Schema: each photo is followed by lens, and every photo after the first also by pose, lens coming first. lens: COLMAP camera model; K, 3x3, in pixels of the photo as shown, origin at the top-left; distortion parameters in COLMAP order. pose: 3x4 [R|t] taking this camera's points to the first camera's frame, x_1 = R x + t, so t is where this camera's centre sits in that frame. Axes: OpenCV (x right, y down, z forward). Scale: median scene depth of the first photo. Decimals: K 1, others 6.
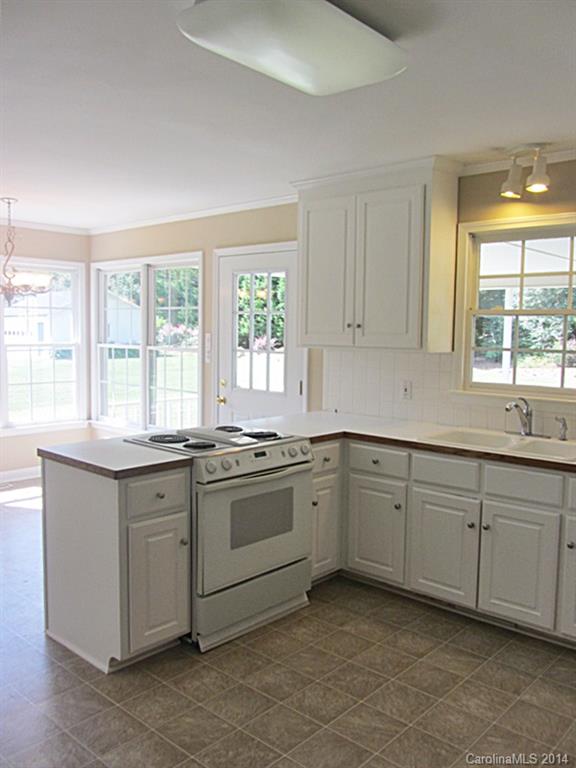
lens RADIAL K [[657.4, 0, 290.7], [0, 657.4, 381.9], [0, 0, 1]] dist [-0.032167, 0.005279]
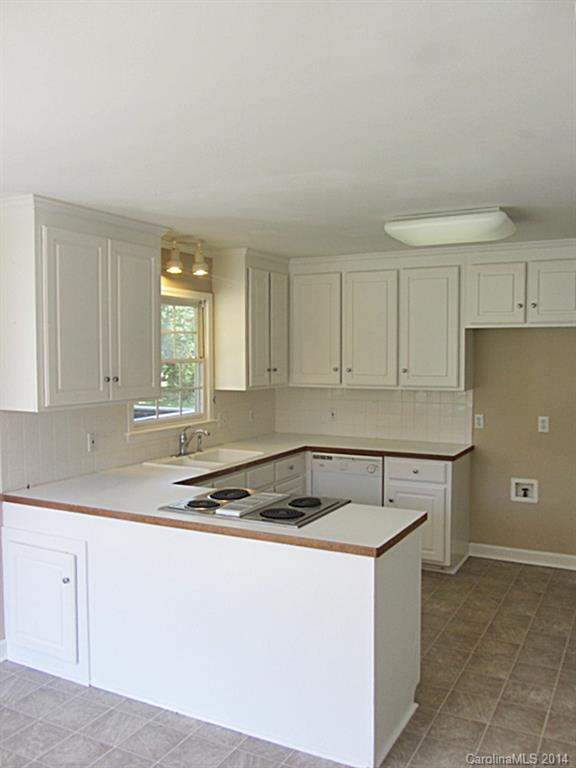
lens RADIAL K [[657.4, 0, 291.5], [0, 657.4, 384.3], [0, 0, 1]] dist [-0.032167, 0.005279]
pose [[-0.236792, -0.060676, 0.969664, -0.527683], [0.078125, 0.993627, 0.081254, -0.081716], [-0.968414, 0.094995, -0.230542, 0.588514]]
